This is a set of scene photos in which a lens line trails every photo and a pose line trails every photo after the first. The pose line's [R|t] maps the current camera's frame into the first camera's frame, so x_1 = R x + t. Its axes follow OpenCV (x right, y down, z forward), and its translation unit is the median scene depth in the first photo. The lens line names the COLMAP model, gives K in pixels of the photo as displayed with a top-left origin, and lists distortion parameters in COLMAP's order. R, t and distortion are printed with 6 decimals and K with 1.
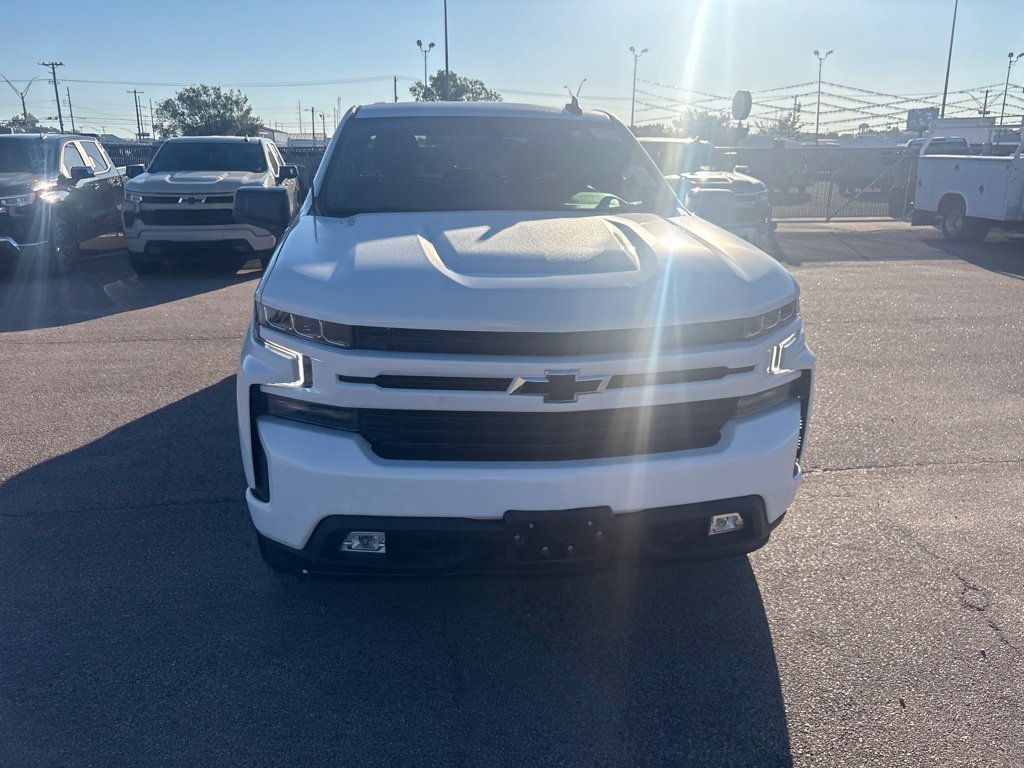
lens RADIAL K [[773.6, 0, 493.3], [0, 773.6, 375.0], [0, 0, 1]] dist [0.062660, -0.063401]
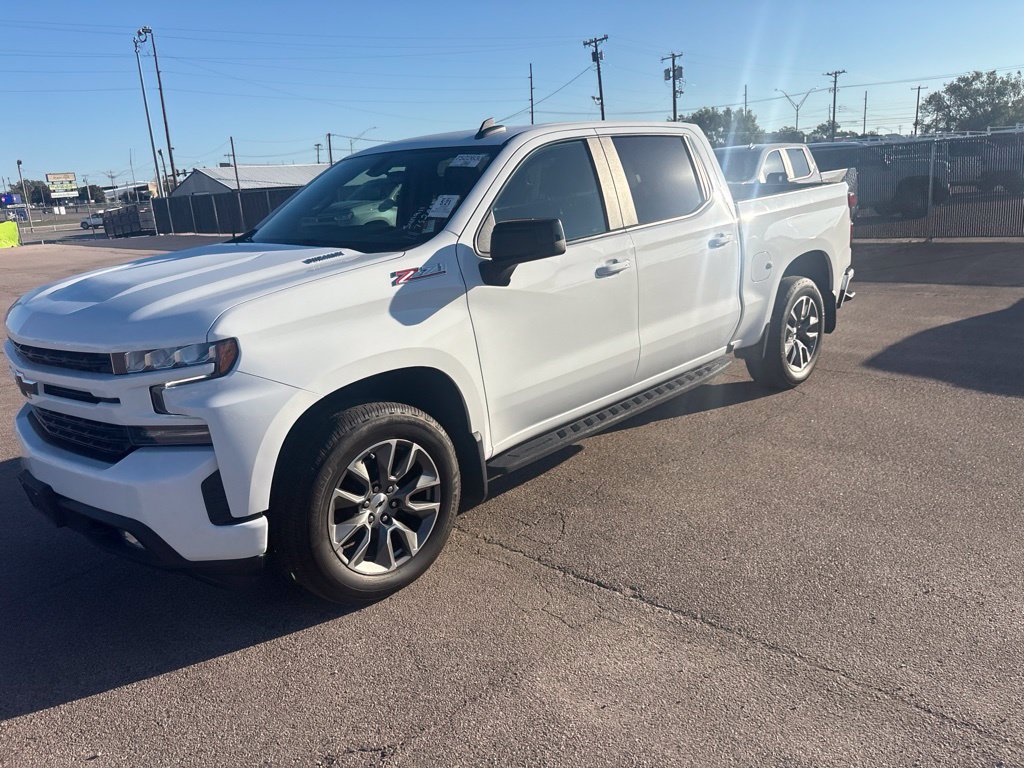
lens RADIAL K [[762.0, 0, 512.0], [0, 762.0, 384.0], [0, 0, 1]] dist [0.071655, -0.075654]
pose [[0.622790, 0.160995, -0.765645, 0.893726], [-0.148712, 0.985118, 0.086180, -0.123506], [0.768126, 0.060189, 0.637464, 0.443331]]
